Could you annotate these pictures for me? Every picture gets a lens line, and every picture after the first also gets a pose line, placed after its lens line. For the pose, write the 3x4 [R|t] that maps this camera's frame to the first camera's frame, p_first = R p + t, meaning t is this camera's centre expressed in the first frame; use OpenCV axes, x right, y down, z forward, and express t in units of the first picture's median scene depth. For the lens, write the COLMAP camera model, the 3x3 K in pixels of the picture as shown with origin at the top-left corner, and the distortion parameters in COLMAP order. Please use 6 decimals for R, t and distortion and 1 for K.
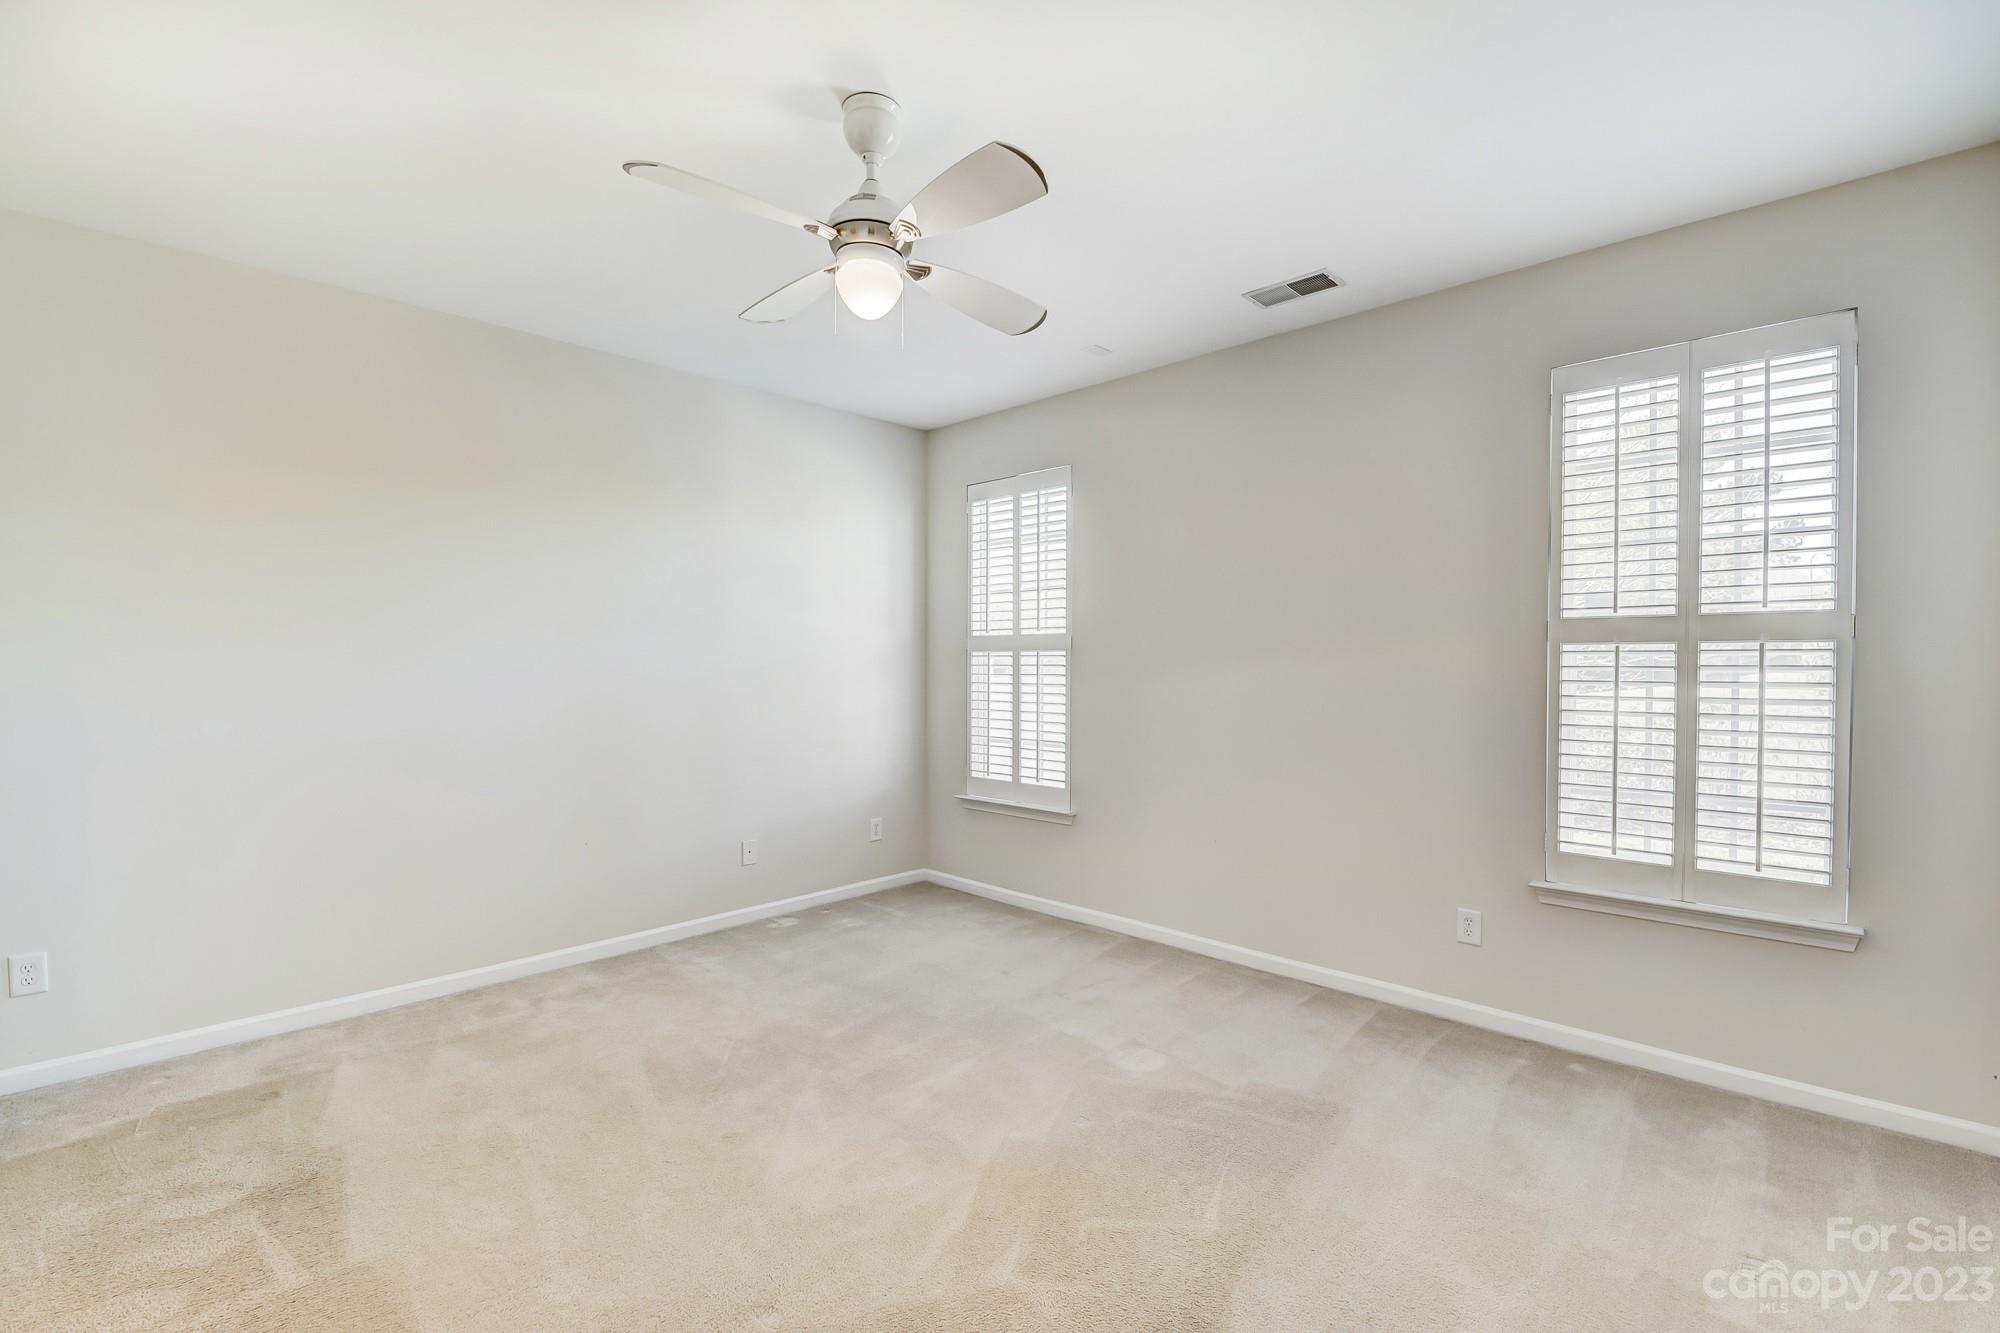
lens RADIAL K [[874.6, 0, 998.5], [0, 874.6, 685.2], [0, 0, 1]] dist [0.001572, -0.013871]
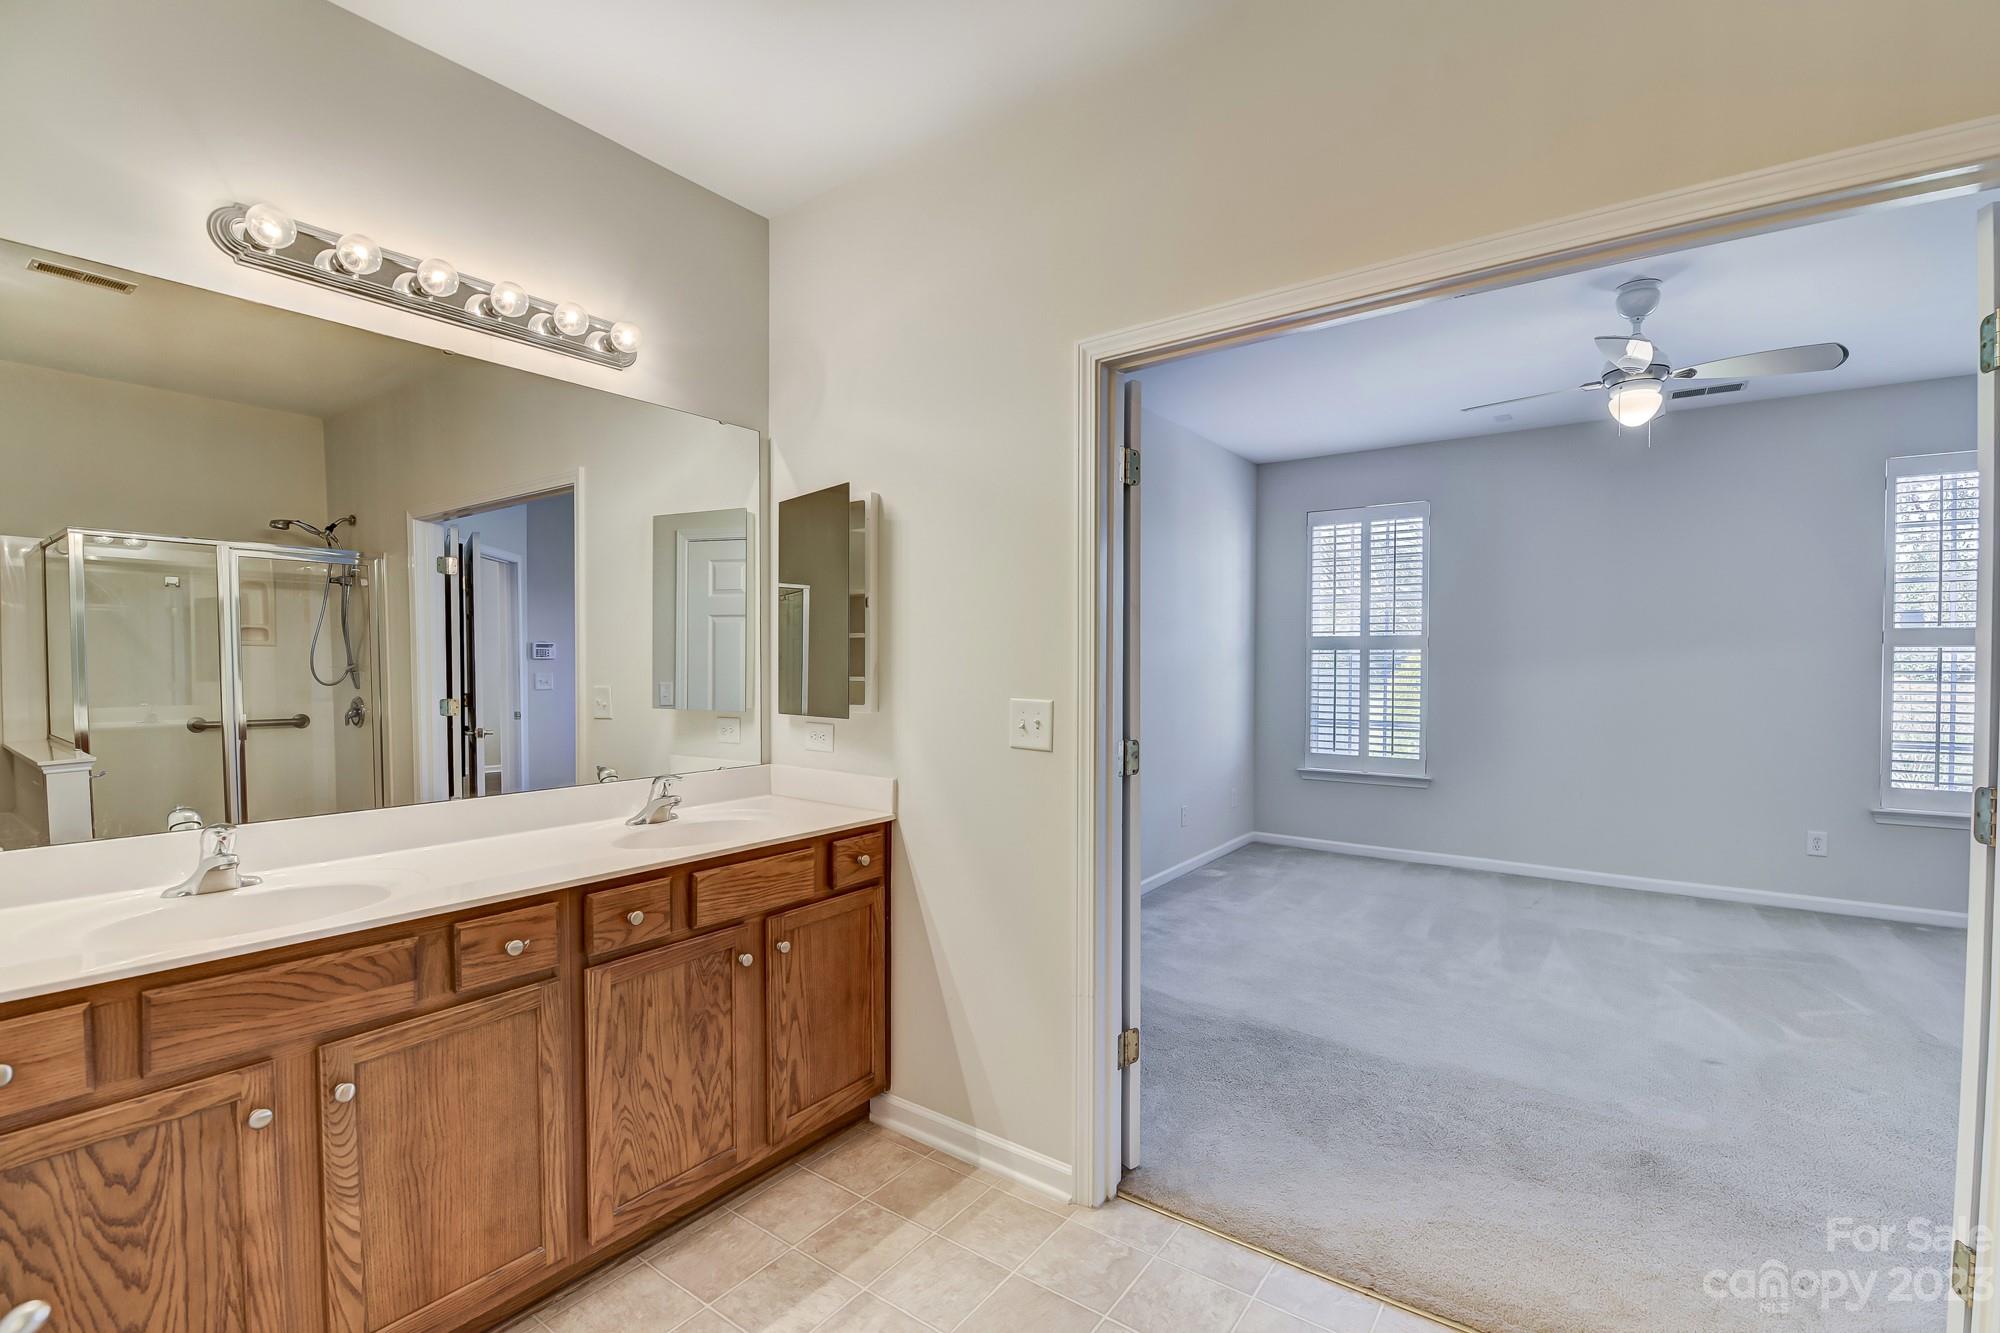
lens RADIAL K [[874.6, 0, 998.5], [0, 874.6, 685.2], [0, 0, 1]] dist [0.001572, -0.013871]
pose [[0.991164, -0.004504, 0.132568, -0.674150], [0.003910, 0.999981, 0.004741, 0.003684], [-0.132587, -0.004181, 0.991163, -0.154724]]
